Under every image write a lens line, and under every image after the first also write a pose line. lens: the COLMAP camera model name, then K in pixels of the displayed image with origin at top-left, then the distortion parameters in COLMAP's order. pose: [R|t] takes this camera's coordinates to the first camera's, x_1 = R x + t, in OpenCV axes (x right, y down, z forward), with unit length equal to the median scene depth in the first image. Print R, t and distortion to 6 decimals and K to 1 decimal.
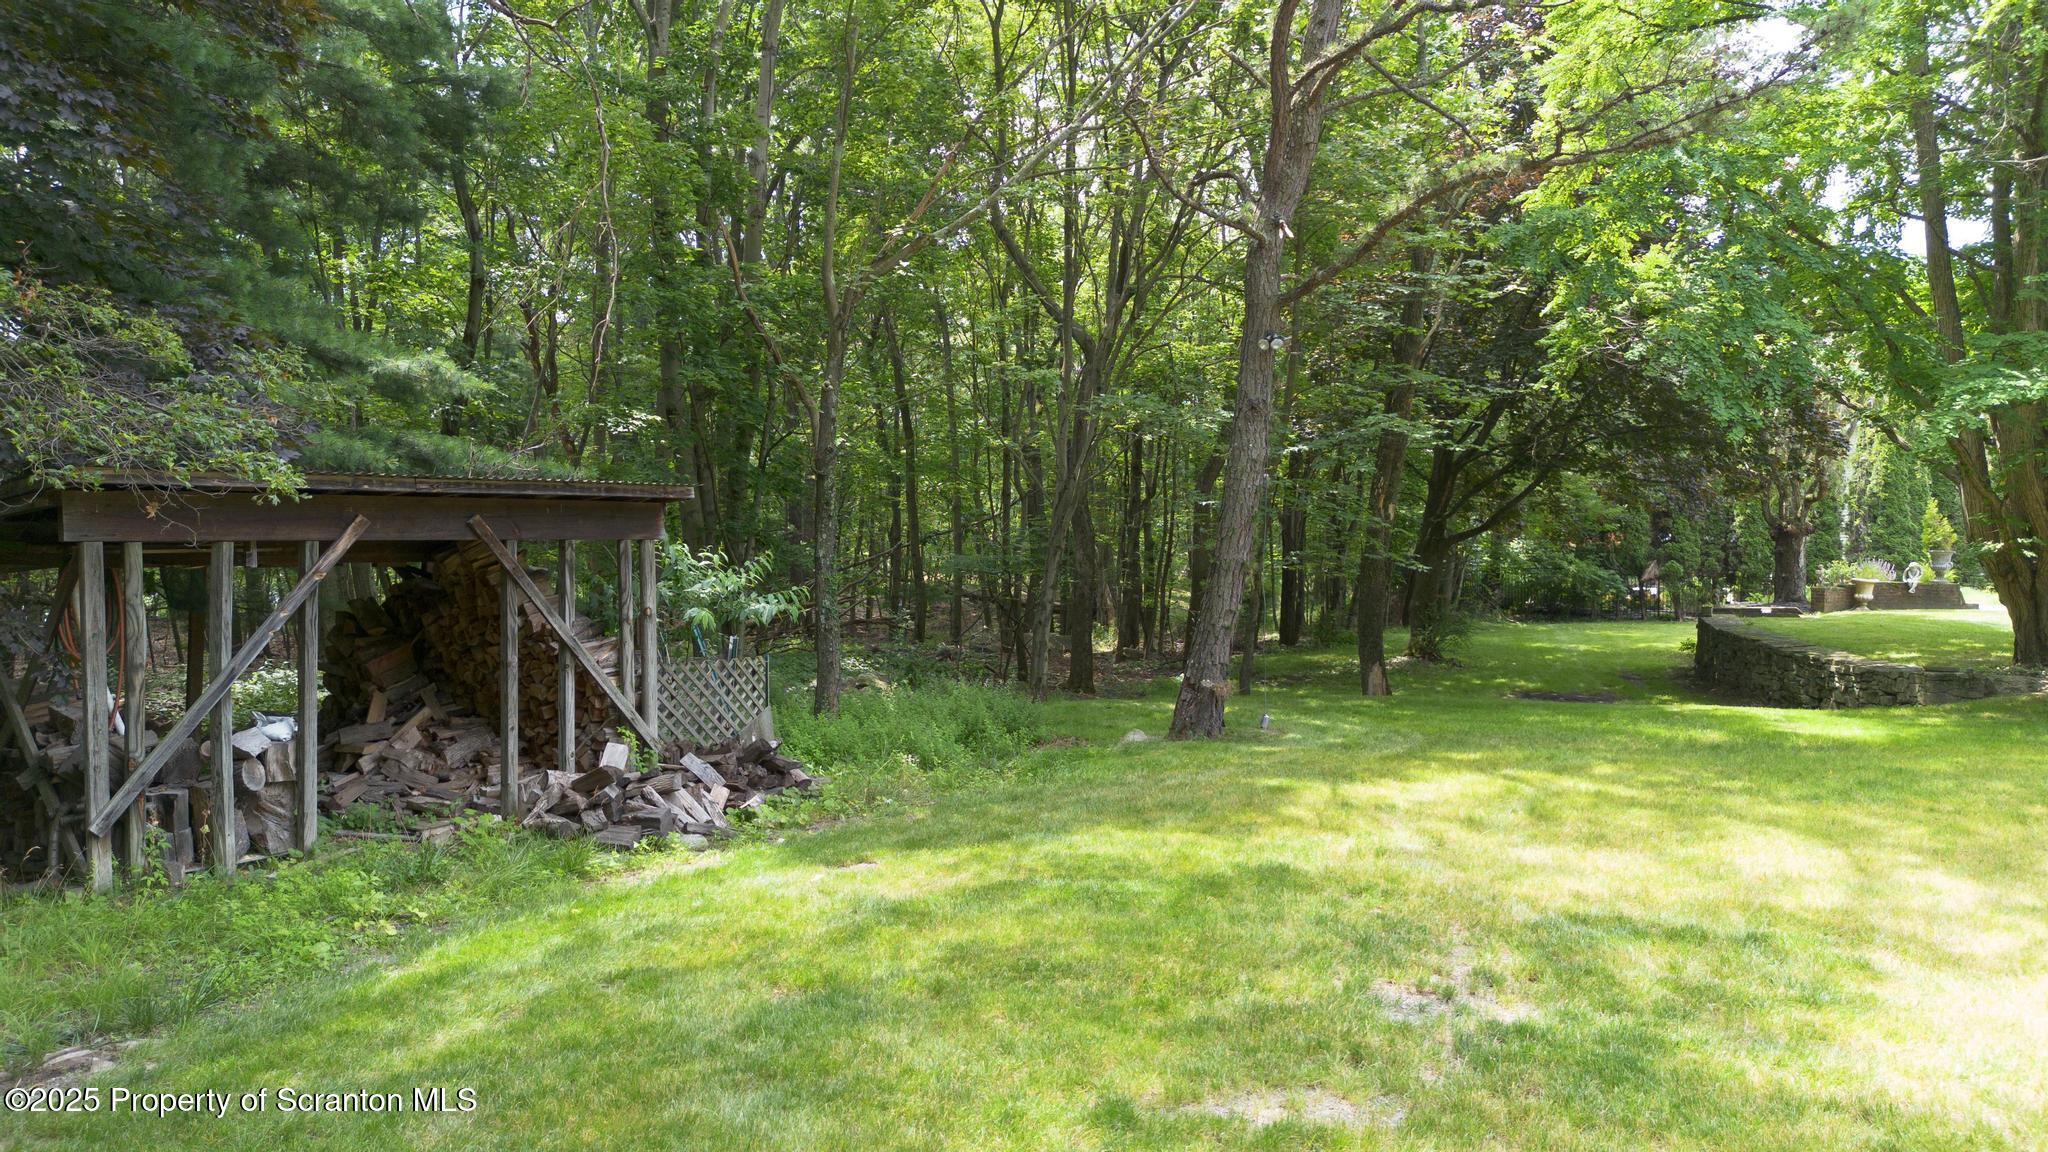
lens RADIAL K [[1441.9, 0, 1017.7], [0, 1441.9, 575.4], [0, 0, 1]] dist [0.061852, -0.055747]
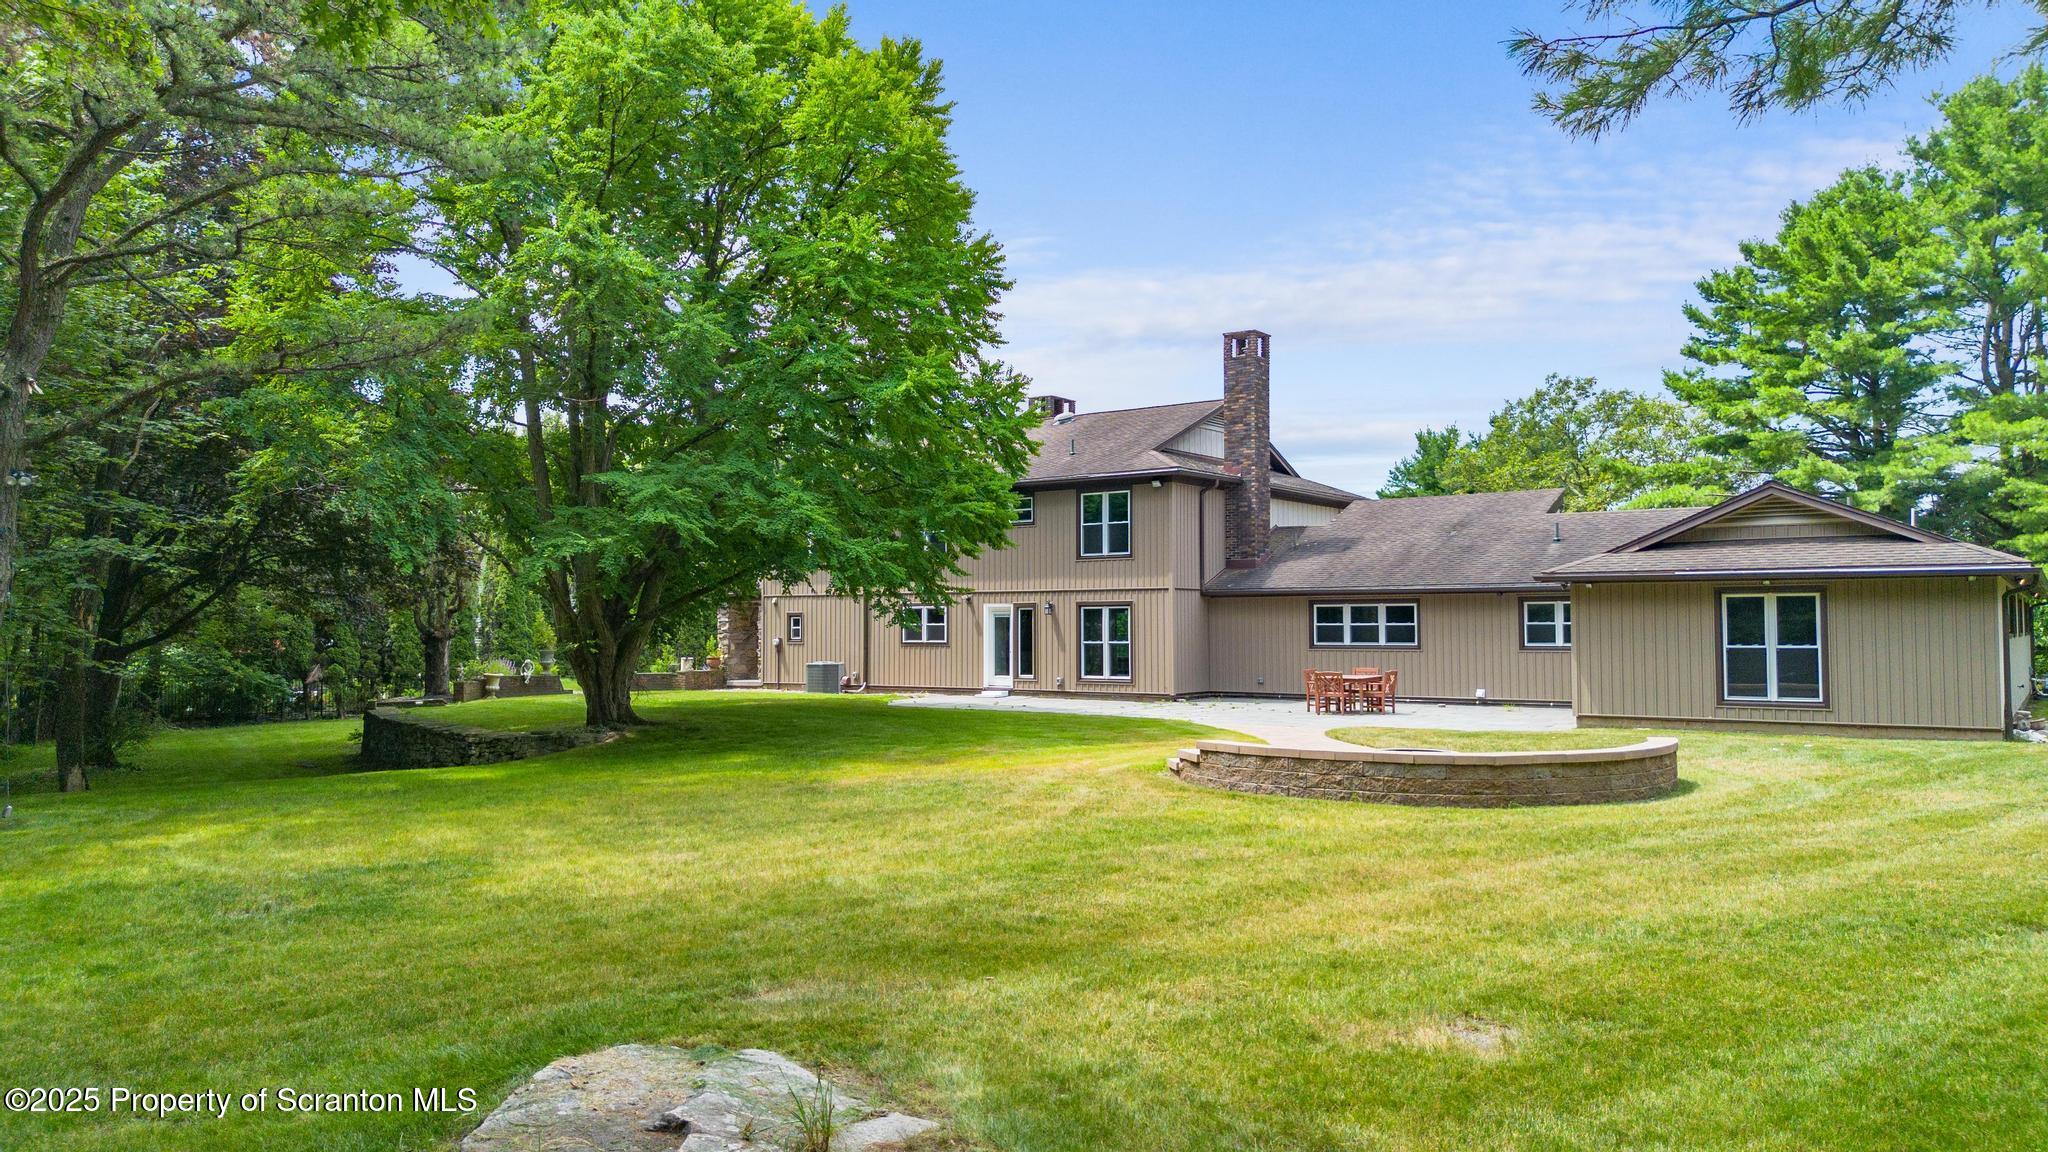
lens RADIAL K [[1345.6, 0, 1024.0], [0, 1345.6, 576.0], [0, 0, 1]] dist [0.001542, -0.002921]
pose [[0.622051, 0.023217, 0.782633, -0.049431], [0.035713, 0.997679, -0.057982, 0.002163], [-0.782162, 0.064017, 0.619778, -0.087931]]
